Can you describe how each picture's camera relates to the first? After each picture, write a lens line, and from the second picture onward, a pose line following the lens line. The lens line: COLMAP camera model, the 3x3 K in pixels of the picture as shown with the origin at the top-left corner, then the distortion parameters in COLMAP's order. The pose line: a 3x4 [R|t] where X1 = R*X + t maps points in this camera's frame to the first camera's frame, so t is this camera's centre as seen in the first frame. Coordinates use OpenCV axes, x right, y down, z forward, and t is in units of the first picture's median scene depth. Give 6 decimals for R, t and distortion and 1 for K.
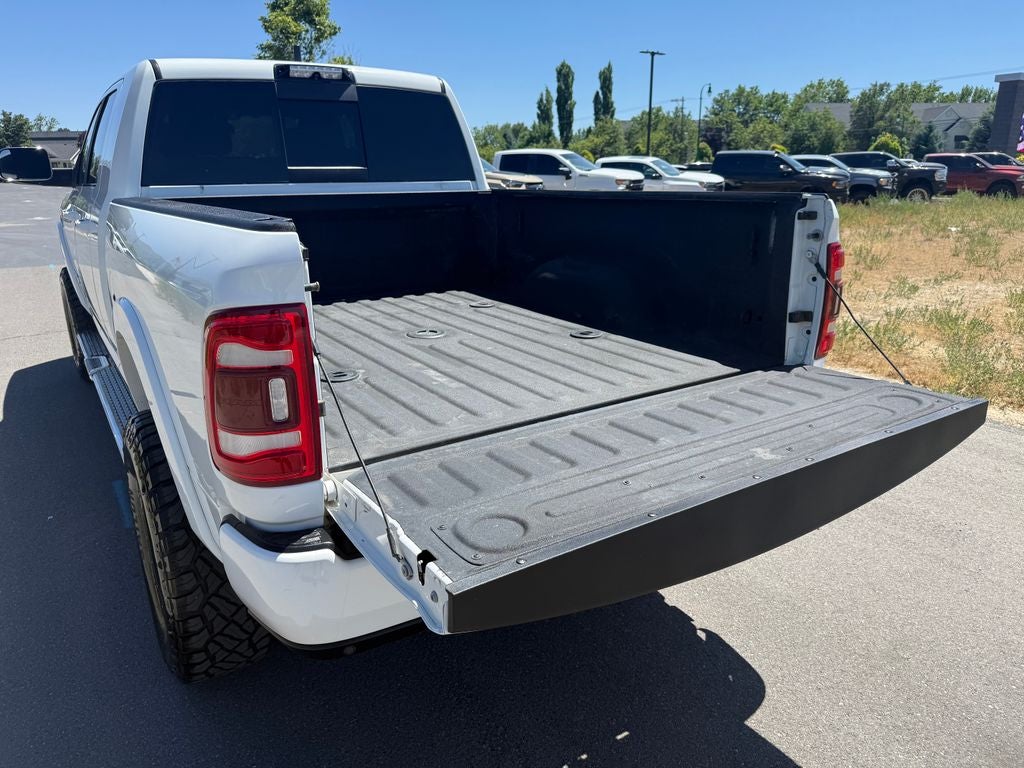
lens RADIAL K [[722.8, 0, 507.1], [0, 722.8, 386.8], [0, 0, 1]] dist [0.020035, -0.025164]
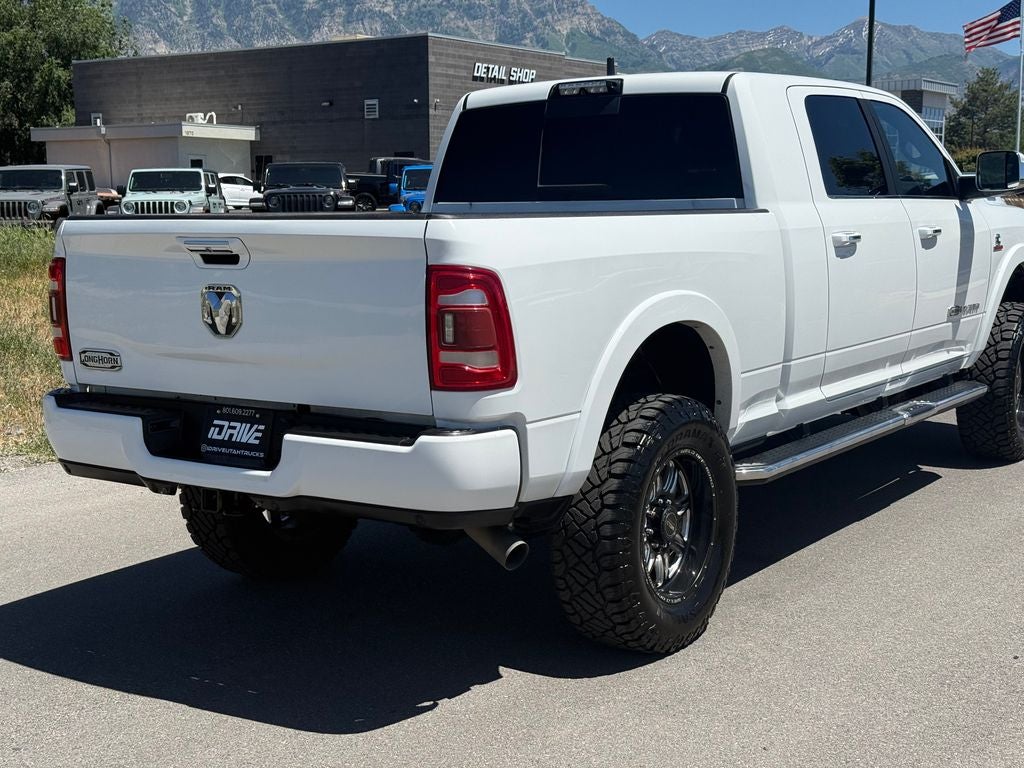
lens RADIAL K [[1419.3, 0, 511.5], [0, 1419.3, 392.8], [0, 0, 1]] dist [0.110163, 0.000000]
pose [[0.370586, 0.131769, -0.919403, 1.525164], [-0.259323, 0.965199, 0.033806, -0.086715], [0.891862, 0.225894, 0.391860, 0.276467]]
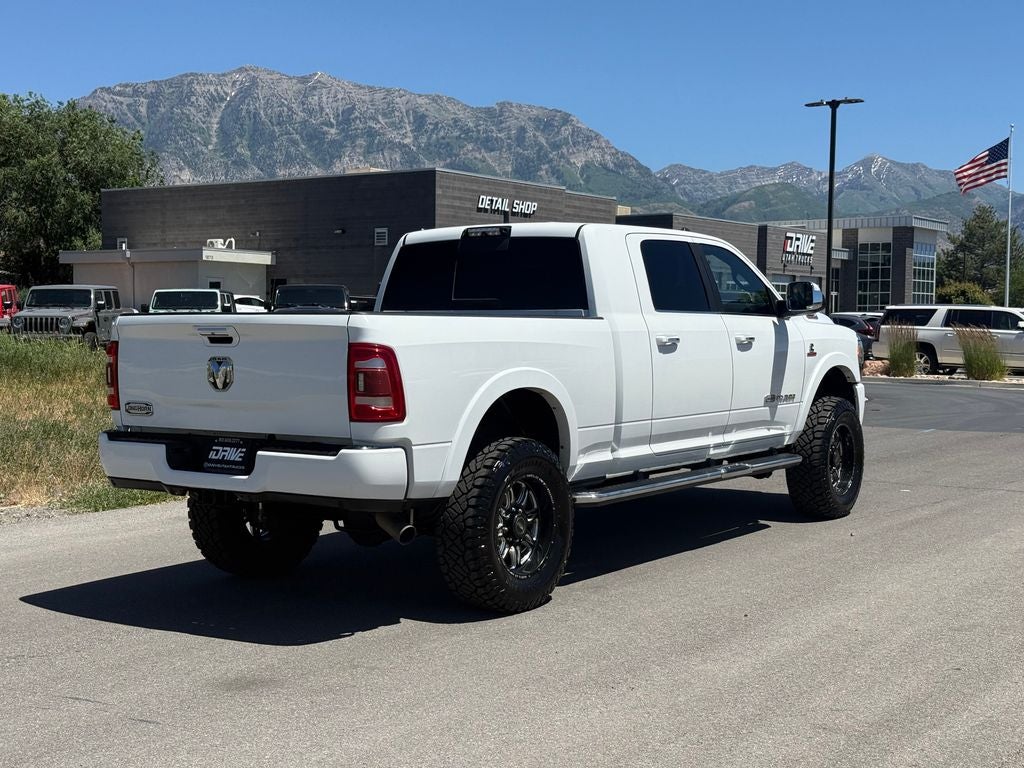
lens RADIAL K [[1419.3, 0, 514.6], [0, 1419.3, 390.8], [0, 0, 1]] dist [0.110163, 0.000000]
pose [[0.363177, 0.054991, -0.930096, 2.303609], [-0.273694, 0.960512, -0.050080, -0.031371], [0.890614, 0.272750, 0.363887, 0.170057]]
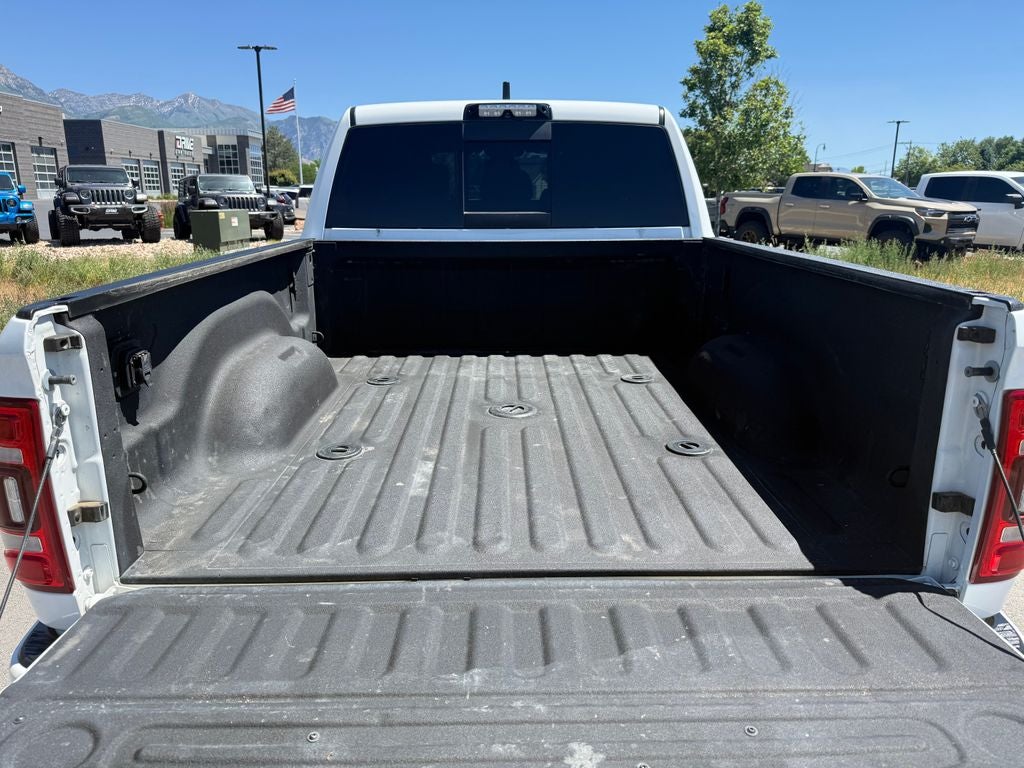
lens RADIAL K [[722.8, 0, 508.8], [0, 722.8, 384.9], [0, 0, 1]] dist [0.020035, -0.025164]
pose [[0.845366, 0.147072, -0.513543, 0.278737], [-0.160832, 0.986820, 0.017859, -0.102840], [0.509401, 0.067496, 0.857878, 0.226838]]
